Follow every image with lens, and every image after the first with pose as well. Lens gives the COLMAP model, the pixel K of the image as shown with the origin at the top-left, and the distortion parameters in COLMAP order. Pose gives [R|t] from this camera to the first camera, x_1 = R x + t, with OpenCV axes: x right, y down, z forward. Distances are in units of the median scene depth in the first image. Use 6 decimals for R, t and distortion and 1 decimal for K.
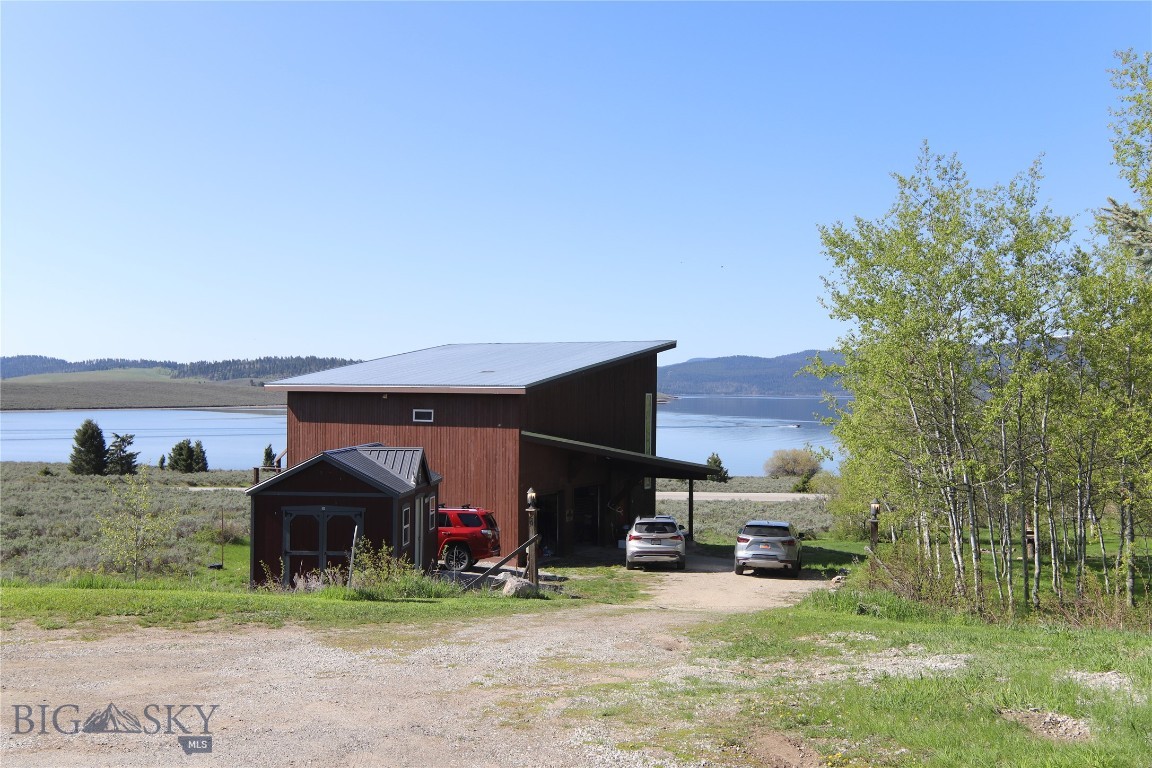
lens RADIAL K [[1080.4, 0, 576.3], [0, 1080.4, 377.2], [0, 0, 1]] dist [0.019426, 0.000000]
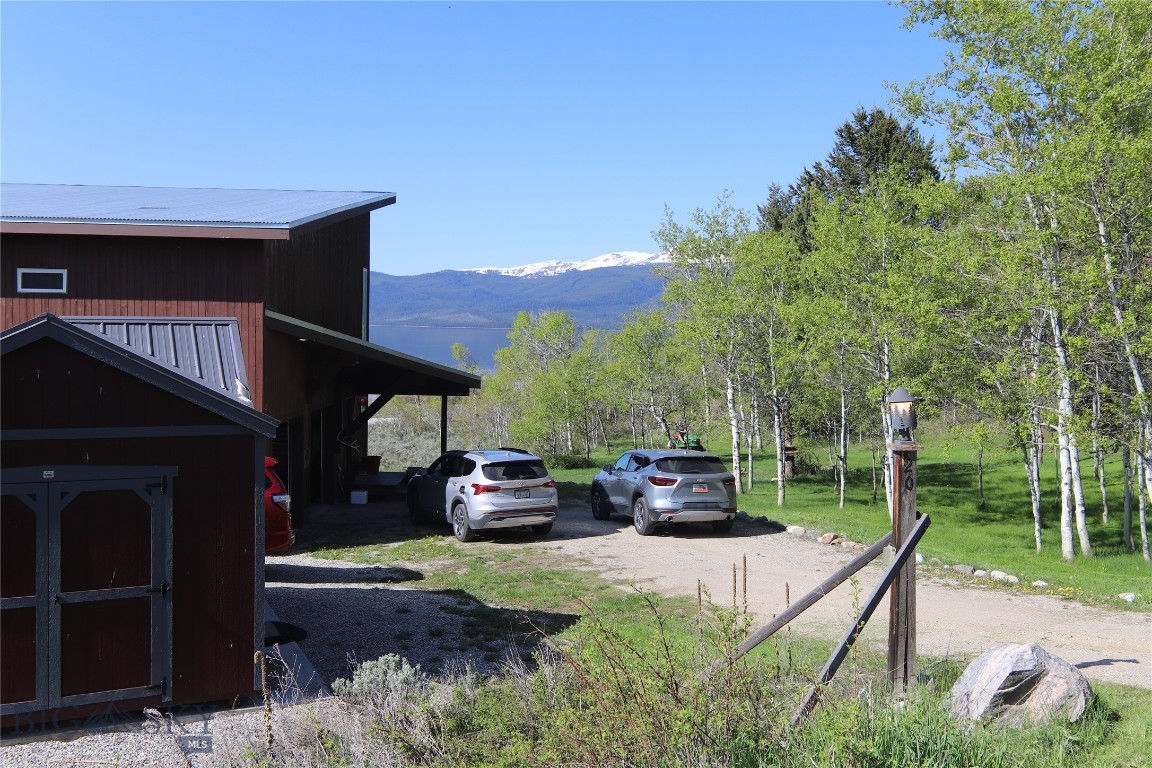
lens RADIAL K [[1080.4, 0, 576.9], [0, 1080.4, 383.3], [0, 0, 1]] dist [0.019426, 0.000000]
pose [[0.865618, -0.017771, 0.500390, -0.190634], [-0.018559, 0.997545, 0.067531, 0.047021], [-0.500361, -0.067743, 0.863163, 0.443474]]
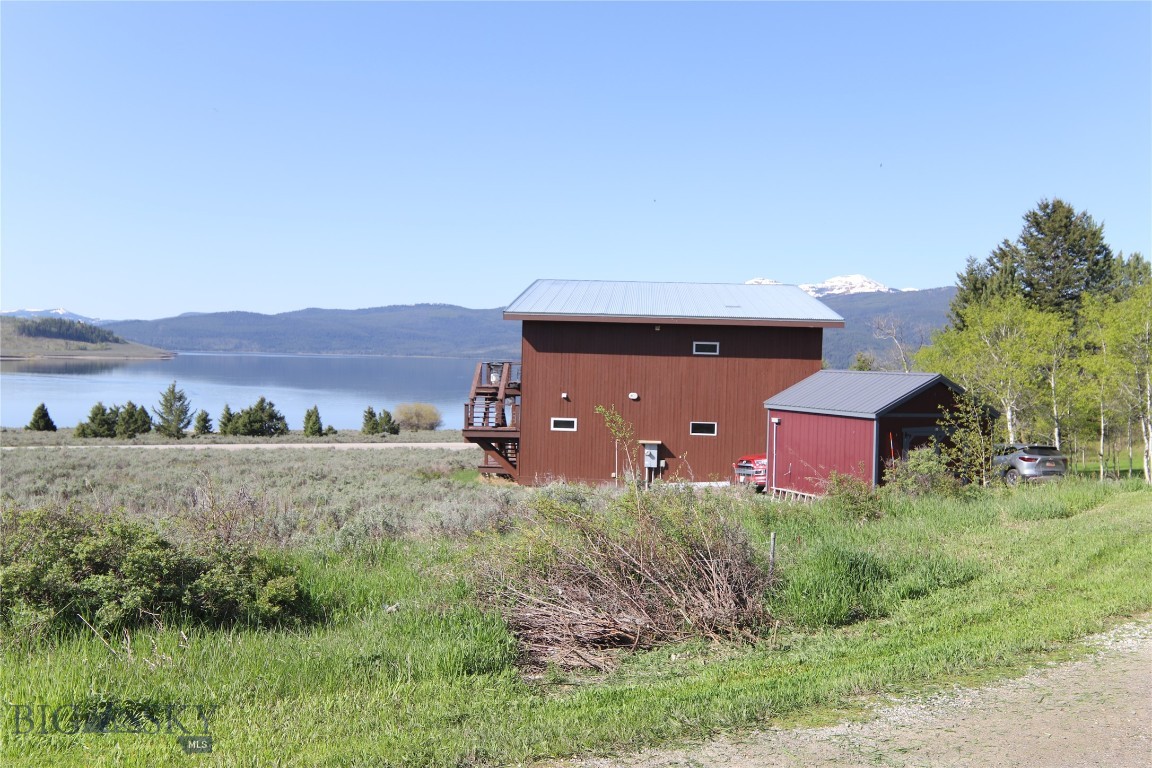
lens RADIAL K [[1080.4, 0, 573.5], [0, 1080.4, 378.5], [0, 0, 1]] dist [0.019426, 0.000000]
pose [[0.898818, 0.006739, 0.438270, -0.723151], [-0.024034, 0.999135, 0.033927, 0.034378], [-0.437663, -0.041027, 0.898203, 0.168445]]
